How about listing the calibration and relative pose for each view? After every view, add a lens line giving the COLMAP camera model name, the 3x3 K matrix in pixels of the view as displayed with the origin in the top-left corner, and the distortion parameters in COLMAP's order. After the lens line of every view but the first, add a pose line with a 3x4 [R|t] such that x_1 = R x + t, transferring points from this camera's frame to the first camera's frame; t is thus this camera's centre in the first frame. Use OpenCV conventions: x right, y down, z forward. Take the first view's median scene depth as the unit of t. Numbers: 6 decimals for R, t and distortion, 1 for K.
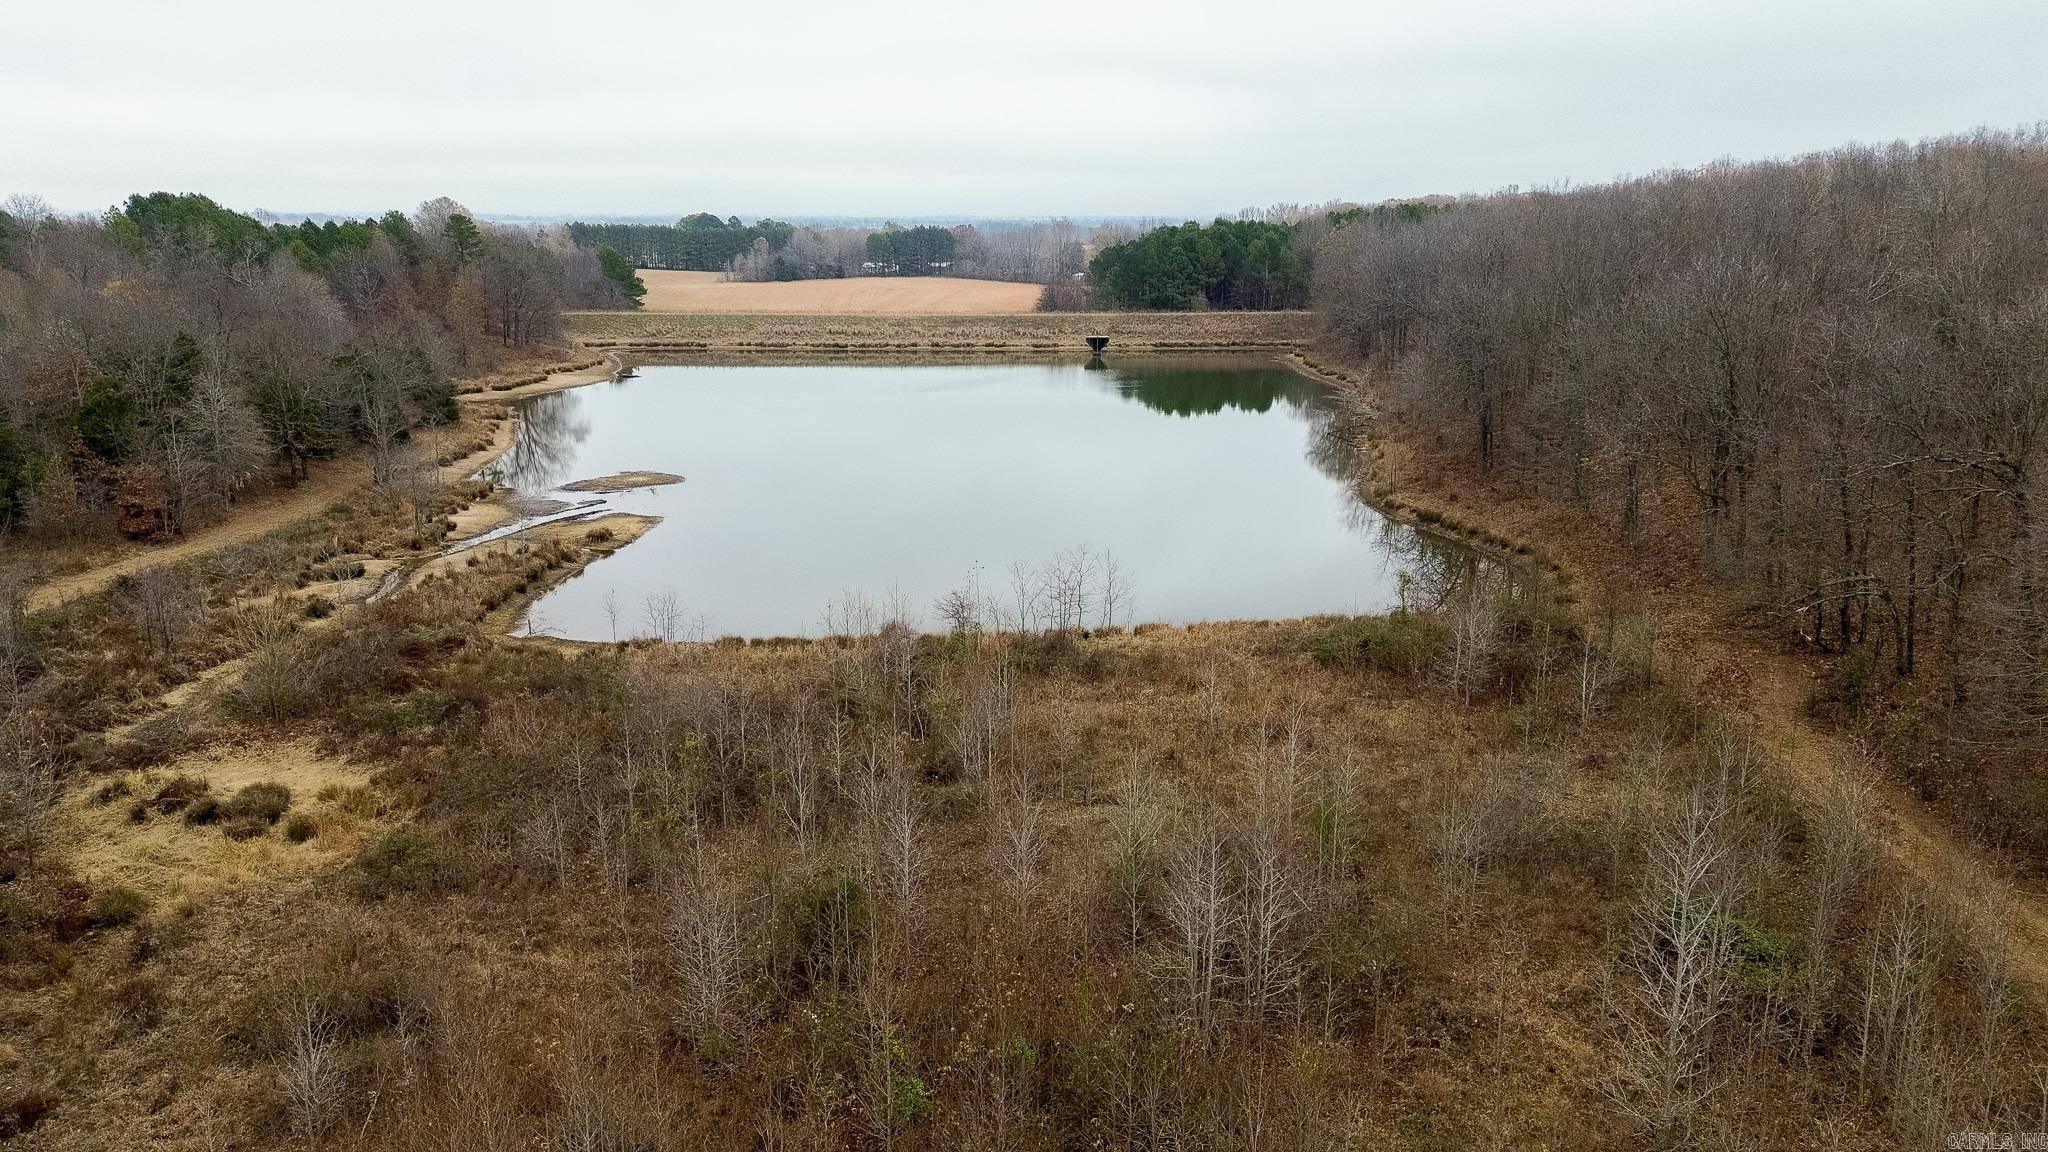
lens RADIAL K [[1439.5, 0, 1026.0], [0, 1439.5, 575.3], [0, 0, 1]] dist [0.090692, -0.082681]
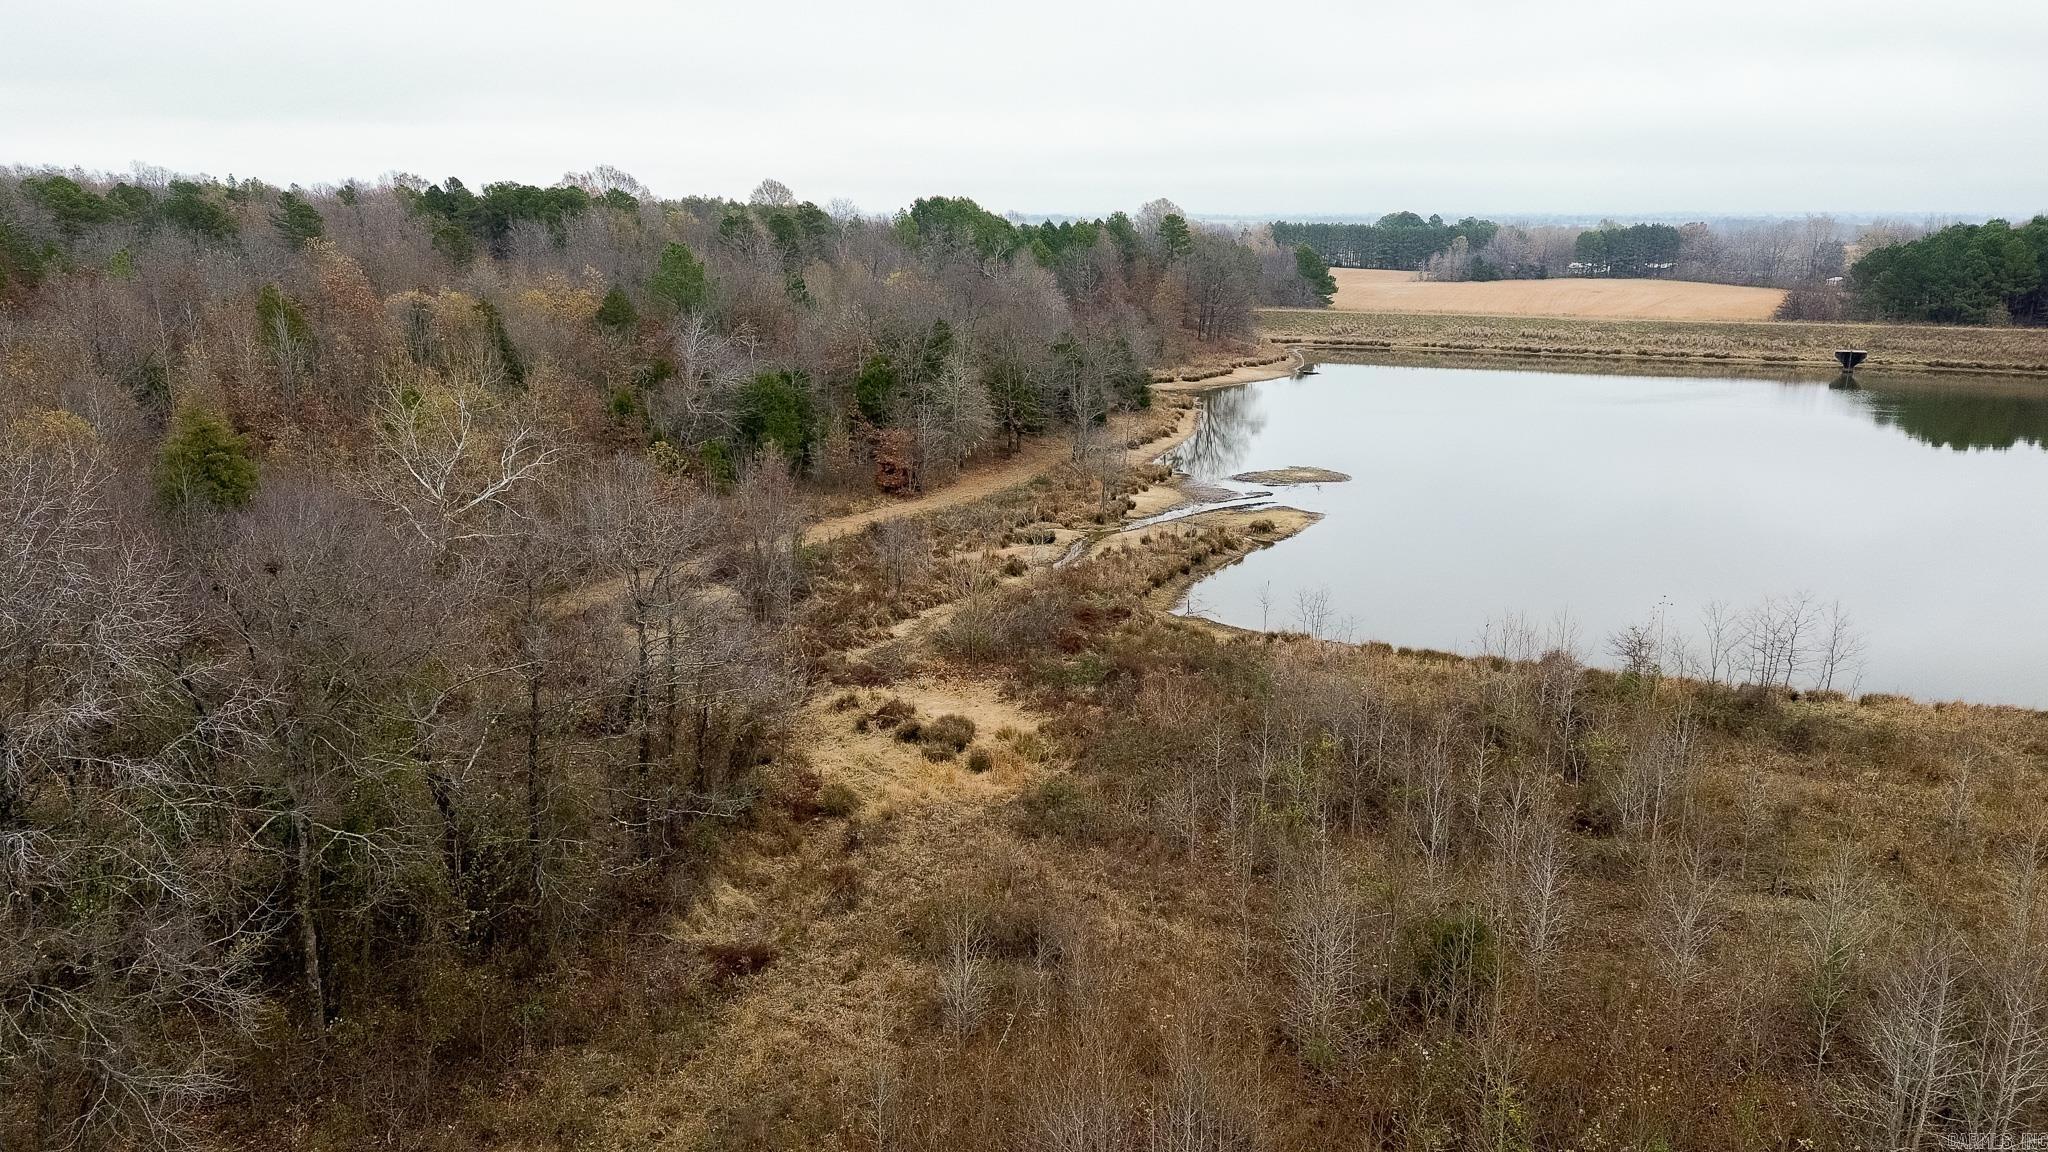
lens RADIAL K [[1439.5, 0, 1026.0], [0, 1439.5, 575.3], [0, 0, 1]] dist [0.090692, -0.082681]
pose [[0.896435, 0.113347, -0.428434, -0.002863], [-0.112998, 0.993246, 0.026344, -0.001638], [0.428527, 0.024796, 0.903189, 0.007558]]
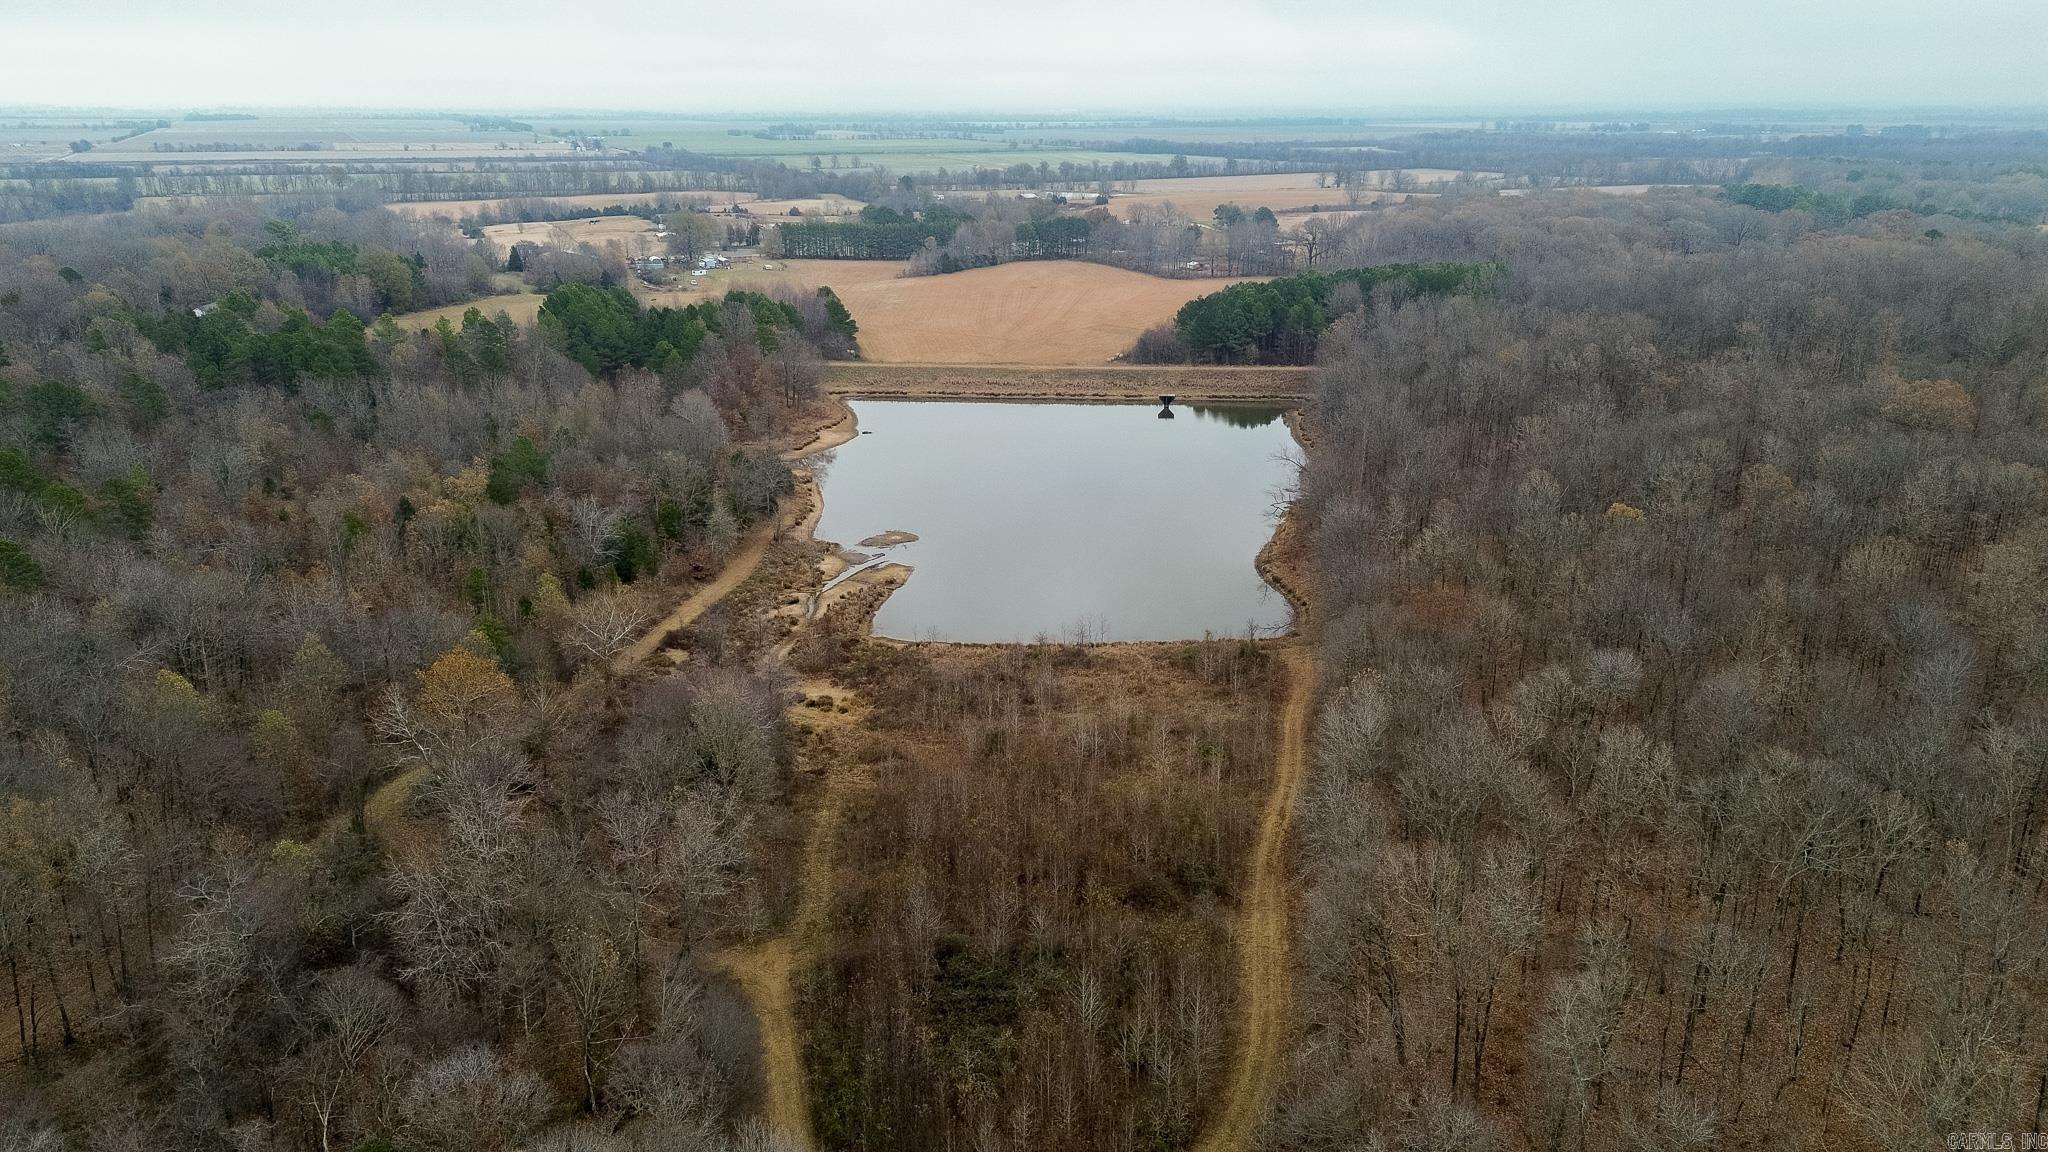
lens RADIAL K [[1439.5, 0, 1026.0], [0, 1439.5, 575.3], [0, 0, 1]] dist [0.090692, -0.082681]
pose [[0.994838, 0.030183, -0.096888, 0.182450], [-0.022933, 0.996913, 0.075088, -0.297053], [0.098855, -0.072479, 0.992459, -1.681893]]
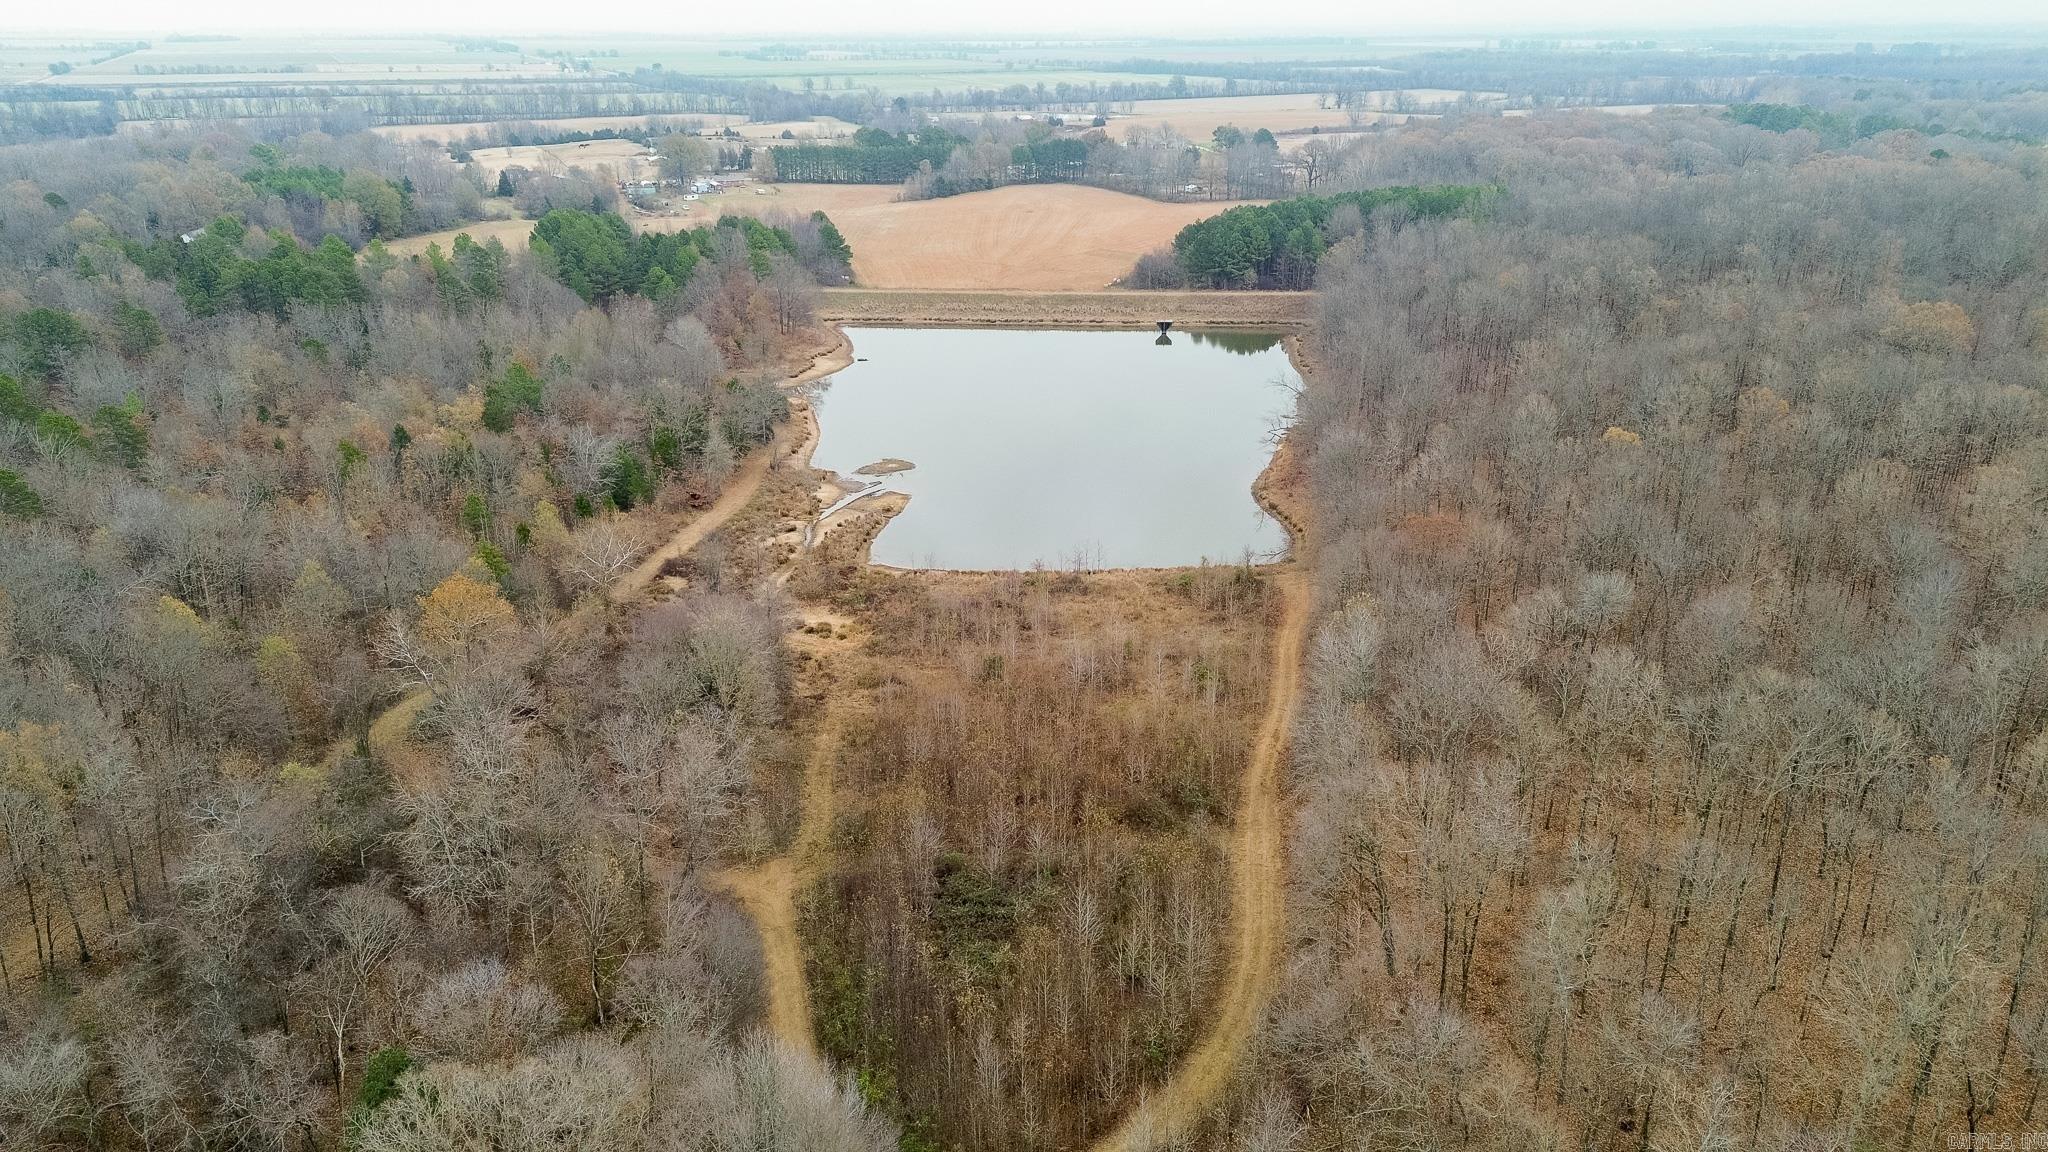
lens RADIAL K [[1439.5, 0, 1026.0], [0, 1439.5, 575.3], [0, 0, 1]] dist [0.090692, -0.082681]
pose [[0.995100, 0.031958, -0.093571, 0.184176], [-0.020240, 0.992126, 0.123596, -0.292866], [0.096784, -0.121096, 0.987911, -1.690592]]
